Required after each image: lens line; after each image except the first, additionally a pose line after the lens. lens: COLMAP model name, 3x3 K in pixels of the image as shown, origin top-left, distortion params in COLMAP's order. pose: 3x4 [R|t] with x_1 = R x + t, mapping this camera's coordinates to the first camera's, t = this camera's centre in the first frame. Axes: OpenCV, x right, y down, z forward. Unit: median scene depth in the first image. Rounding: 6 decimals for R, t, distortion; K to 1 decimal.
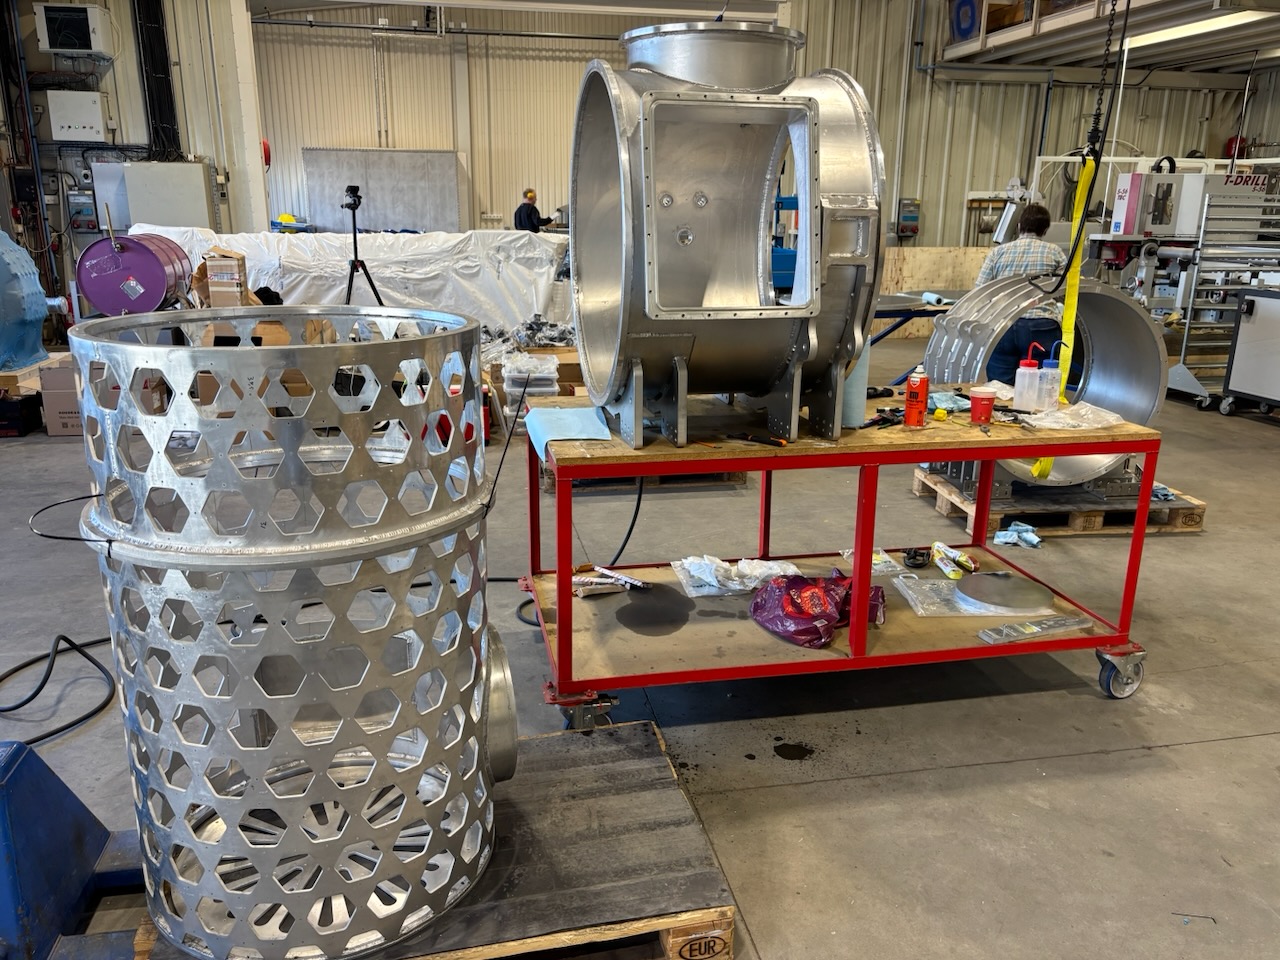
lens RADIAL K [[967.0, 0, 642.6], [0, 967.0, 490.2], [0, 0, 1]] dist [0.049521, -0.048755]
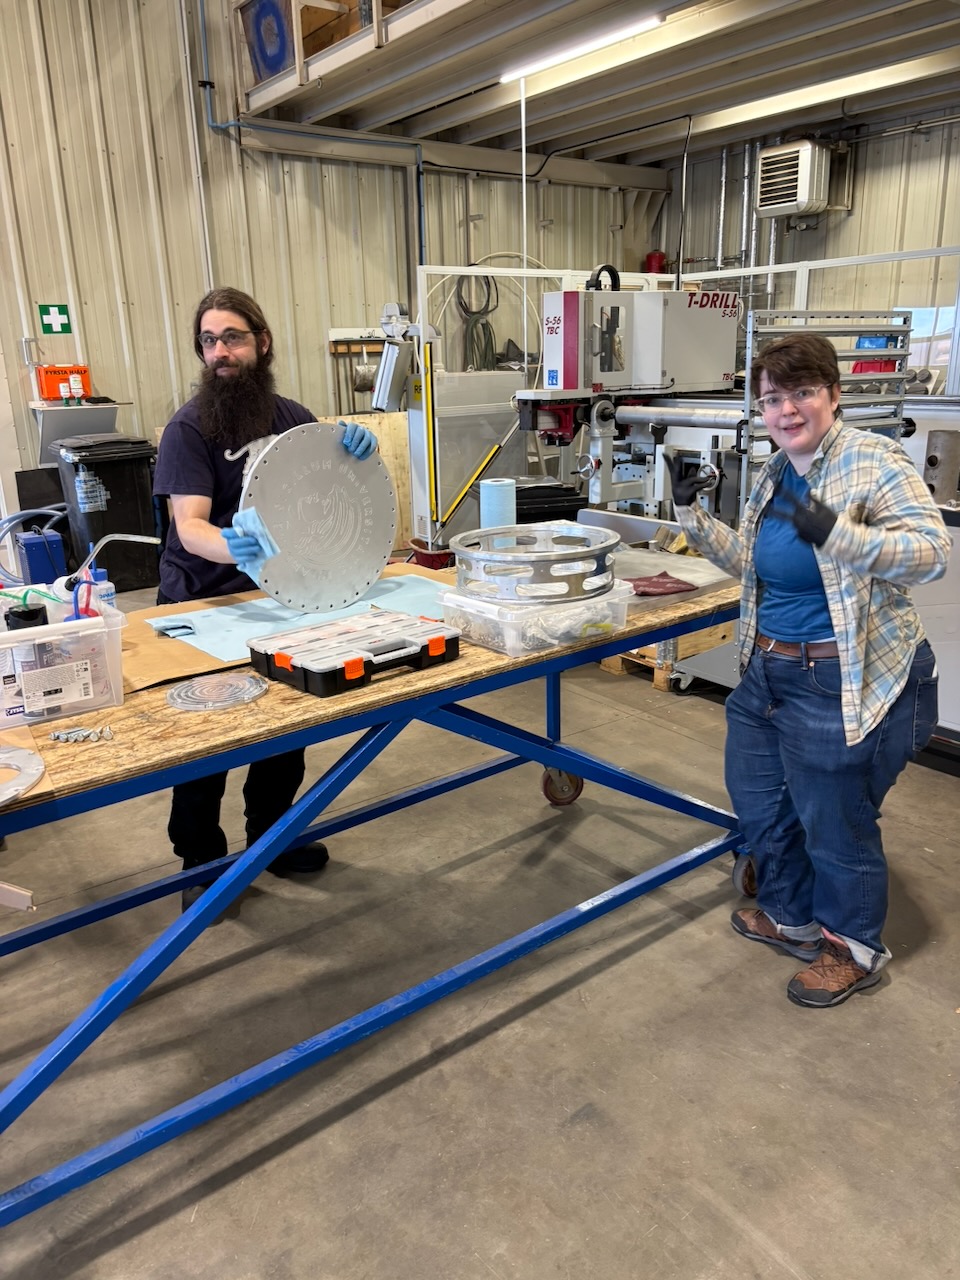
lens RADIAL K [[967.0, 0, 489.1], [0, 967.0, 642.6], [0, 0, 1]] dist [0.049521, -0.048755]
pose [[0.908074, -0.147728, 0.391890, 0.163091], [0.146925, 0.988623, 0.032225, -0.116424], [-0.392192, 0.028316, 0.919447, 0.409345]]
